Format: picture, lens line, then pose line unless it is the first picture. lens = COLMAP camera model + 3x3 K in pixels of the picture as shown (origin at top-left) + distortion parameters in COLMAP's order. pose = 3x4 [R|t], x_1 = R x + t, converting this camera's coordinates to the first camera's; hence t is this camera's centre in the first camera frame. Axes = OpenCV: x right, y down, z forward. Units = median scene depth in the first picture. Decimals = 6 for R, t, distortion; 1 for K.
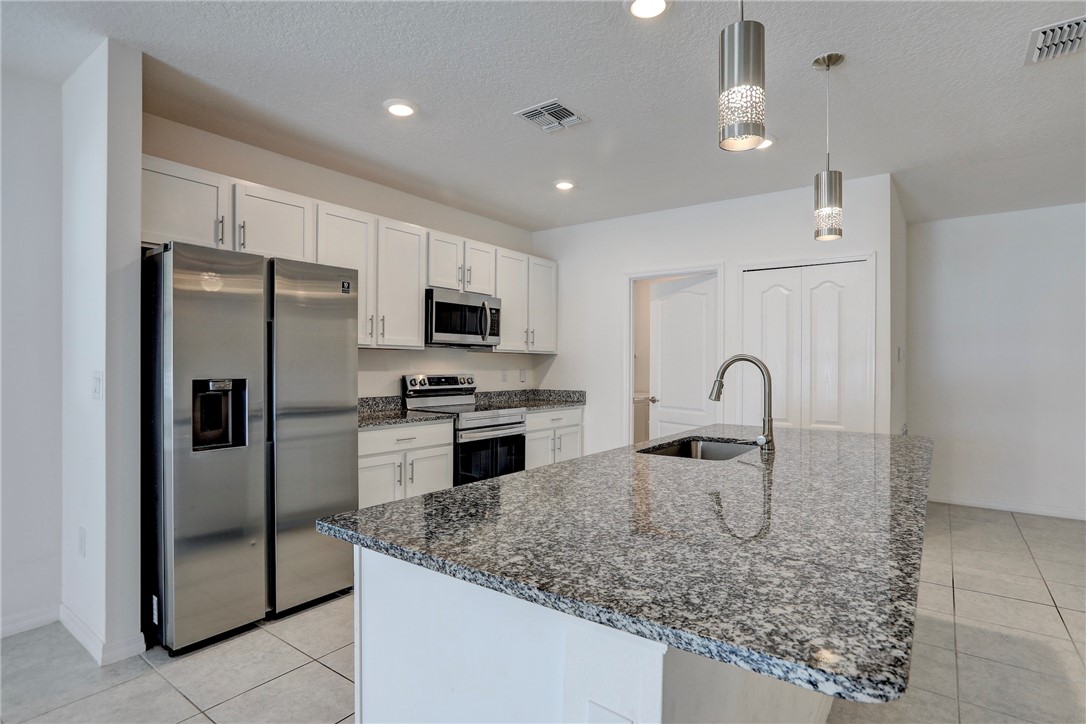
lens RADIAL K [[551.5, 0, 543.0], [0, 551.5, 362.0], [0, 0, 1]] dist [-0.002562, -0.000382]
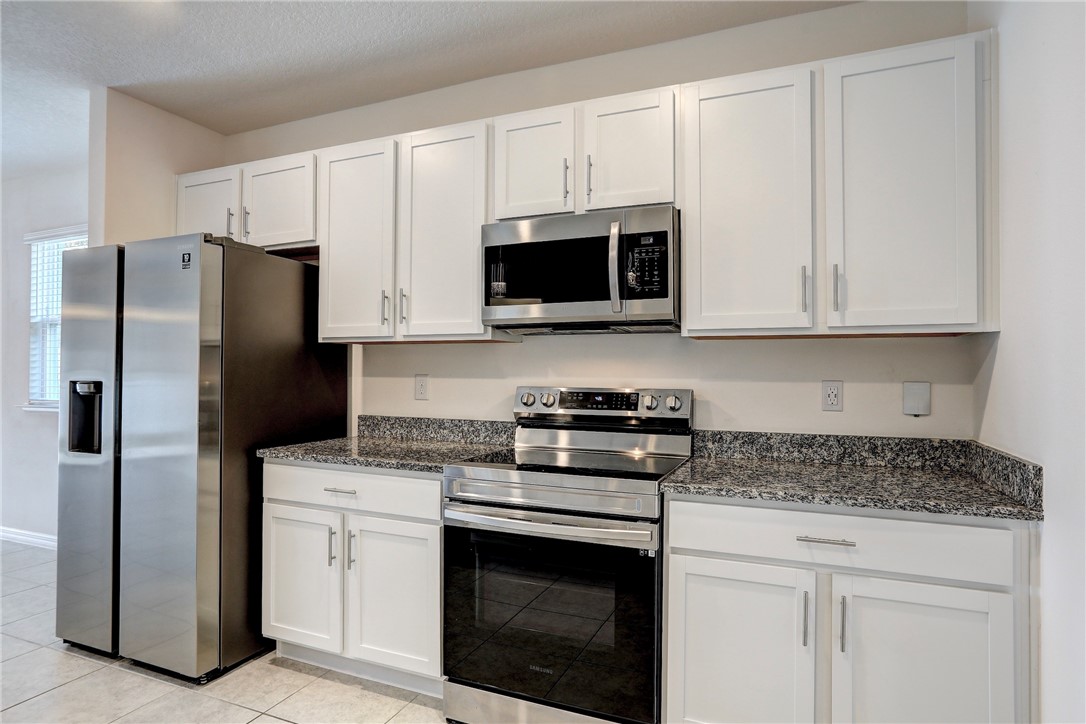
lens RADIAL K [[607.9, 0, 543.0], [0, 607.9, 362.0], [0, 0, 1]] dist [-0.017014, -0.000003]
pose [[0.230412, -0.021833, -0.972848, 0.364348], [0.001656, 0.999756, -0.022044, 0.012454], [0.973092, 0.003468, 0.230391, 0.871764]]
